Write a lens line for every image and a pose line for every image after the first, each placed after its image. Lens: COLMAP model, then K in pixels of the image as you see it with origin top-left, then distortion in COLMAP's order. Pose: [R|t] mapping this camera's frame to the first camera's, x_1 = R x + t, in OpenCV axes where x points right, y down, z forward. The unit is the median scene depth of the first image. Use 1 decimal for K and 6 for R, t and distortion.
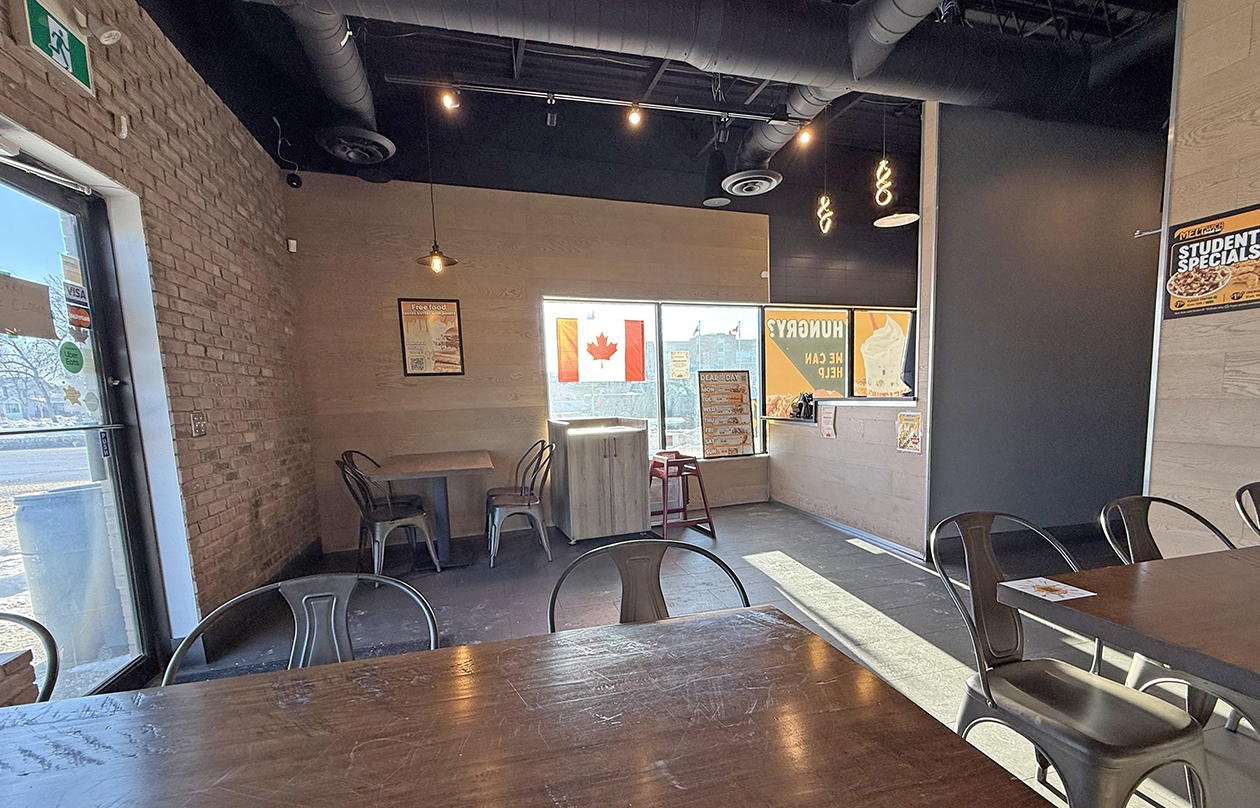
lens RADIAL K [[506.1, 0, 616.5], [0, 506.1, 448.8], [0, 0, 1]] dist [-0.008721, 0.005104]
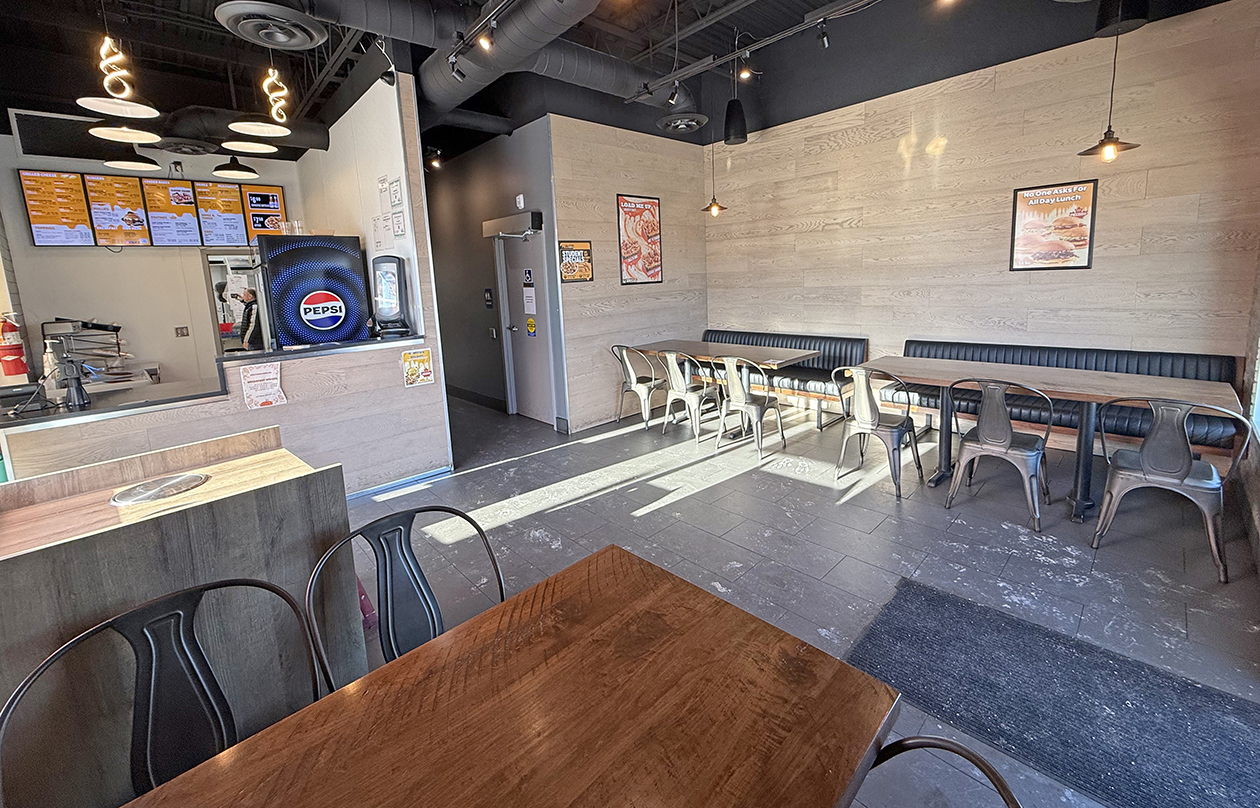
lens RADIAL K [[506.1, 0, 622.5], [0, 506.1, 339.4], [0, 0, 1]] dist [-0.008721, 0.005104]
pose [[-0.439260, -0.065418, 0.895975, -0.825881], [0.160043, 0.975693, 0.149700, -0.260019], [-0.883989, 0.209152, -0.418113, 1.470319]]
